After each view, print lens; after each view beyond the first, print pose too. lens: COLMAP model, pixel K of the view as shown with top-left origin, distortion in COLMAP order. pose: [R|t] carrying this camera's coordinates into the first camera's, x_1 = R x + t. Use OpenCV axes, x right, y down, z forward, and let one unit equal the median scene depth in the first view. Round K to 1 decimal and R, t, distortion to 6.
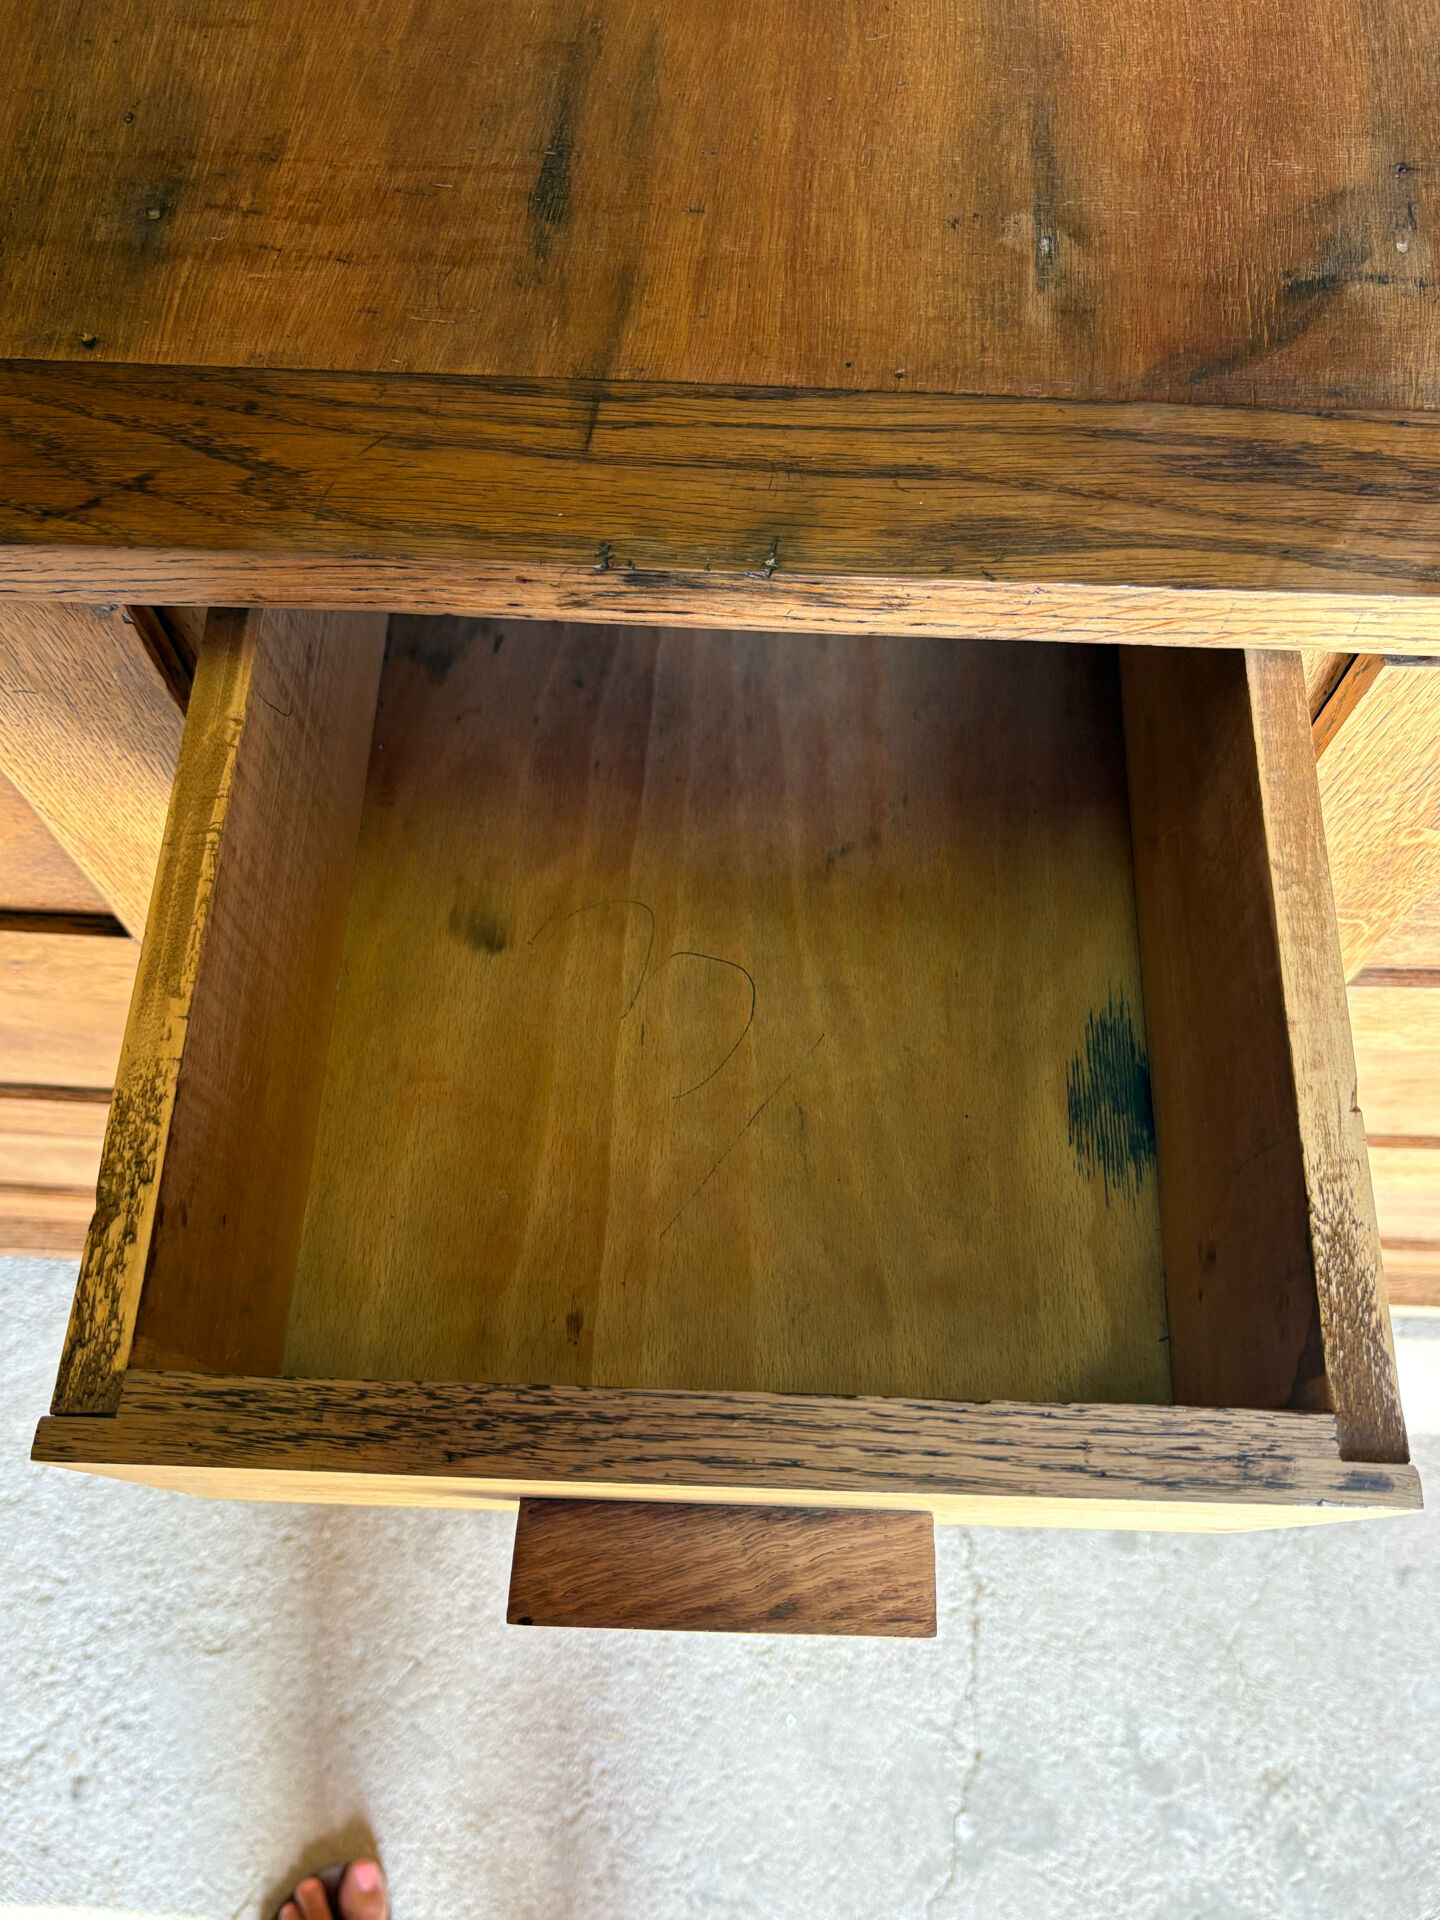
lens RADIAL K [[1526.7, 0, 714.2], [0, 1526.7, 944.7], [0, 0, 1]] dist [0.027358, -0.028025]
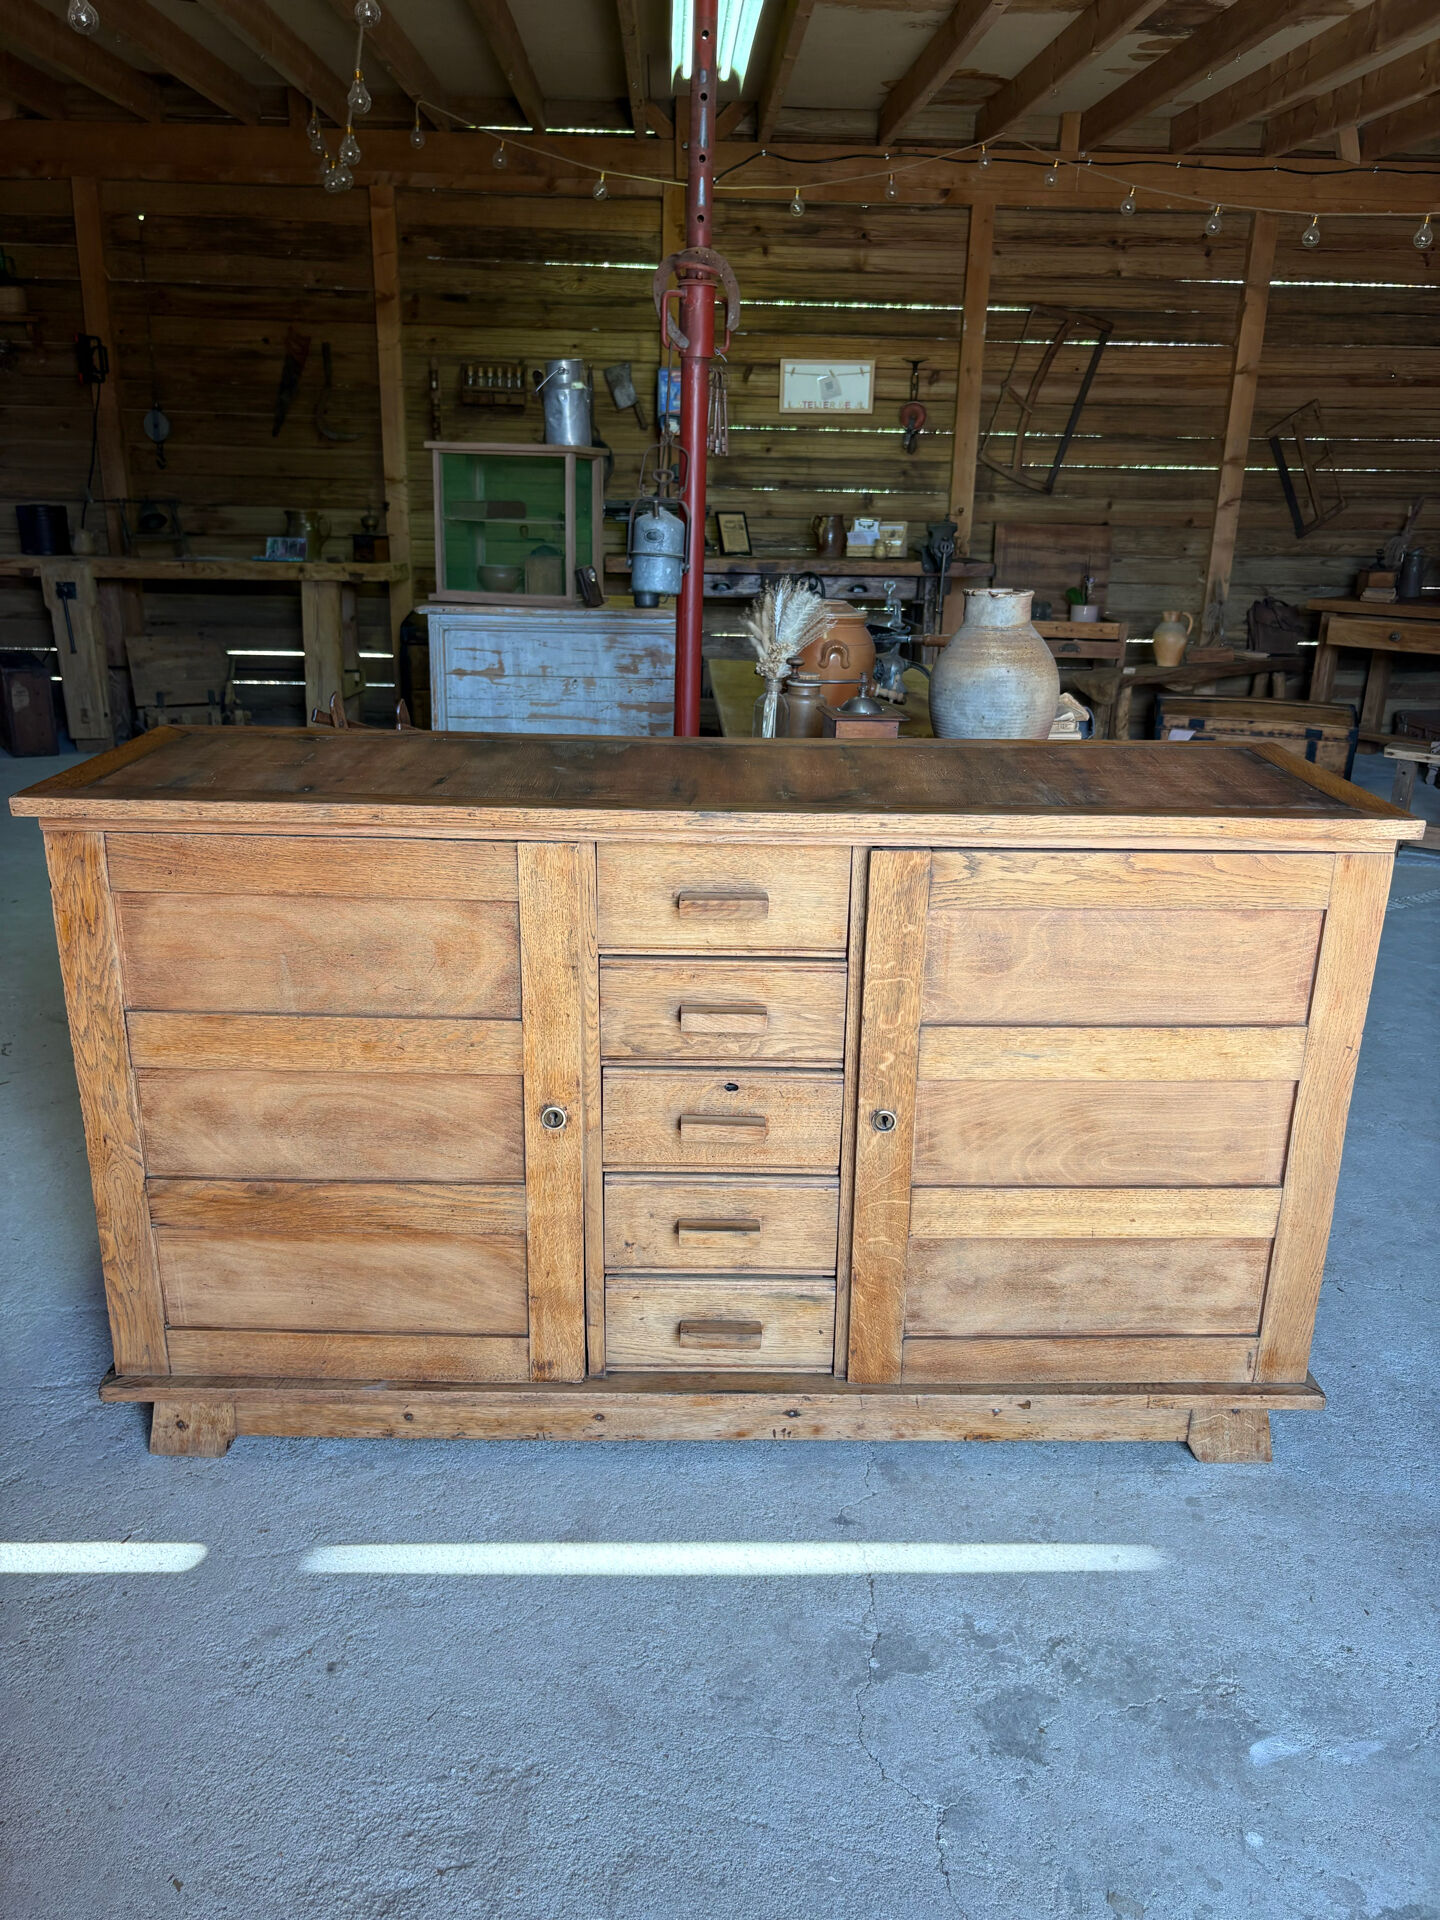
lens RADIAL K [[1464.2, 0, 719.9], [0, 1464.2, 971.8], [0, 0, 1]] dist [0.040338, -0.048944]
pose [[0.998124, -0.004173, 0.061086, -0.099394], [0.047091, 0.689948, -0.722325, 1.220557], [-0.039132, 0.723846, 0.688850, -0.641002]]
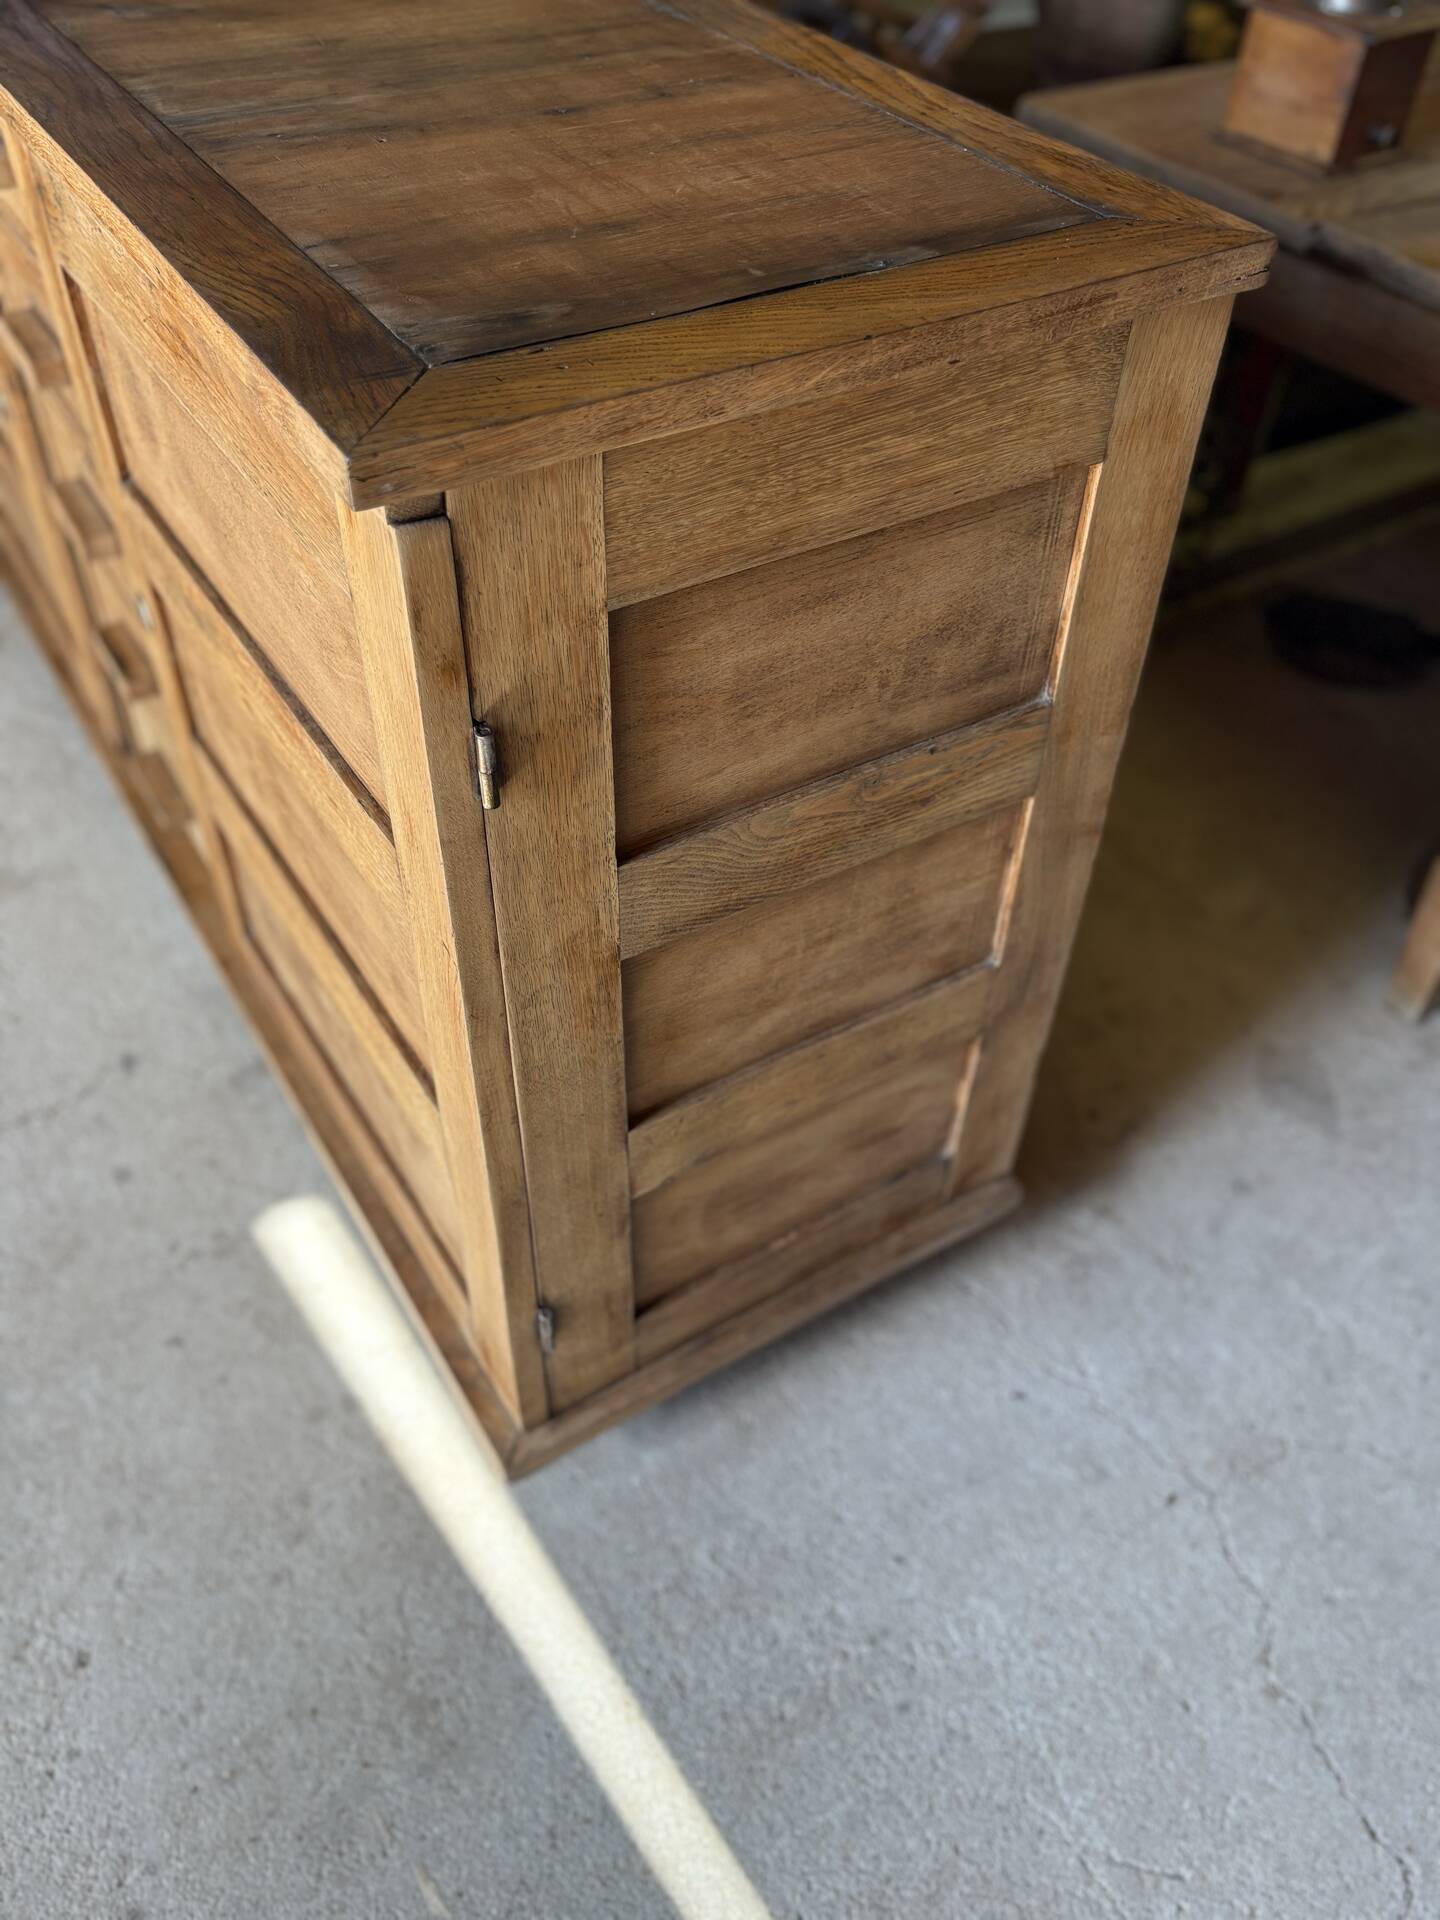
lens RADIAL K [[1526.7, 0, 719.3], [0, 1526.7, 979.7], [0, 0, 1]] dist [0.027358, -0.028025]
pose [[0.565863, 0.595788, -0.569944, 1.300466], [-0.763692, 0.639283, -0.089952, 0.014949], [0.310764, 0.486162, 0.816745, 0.023174]]
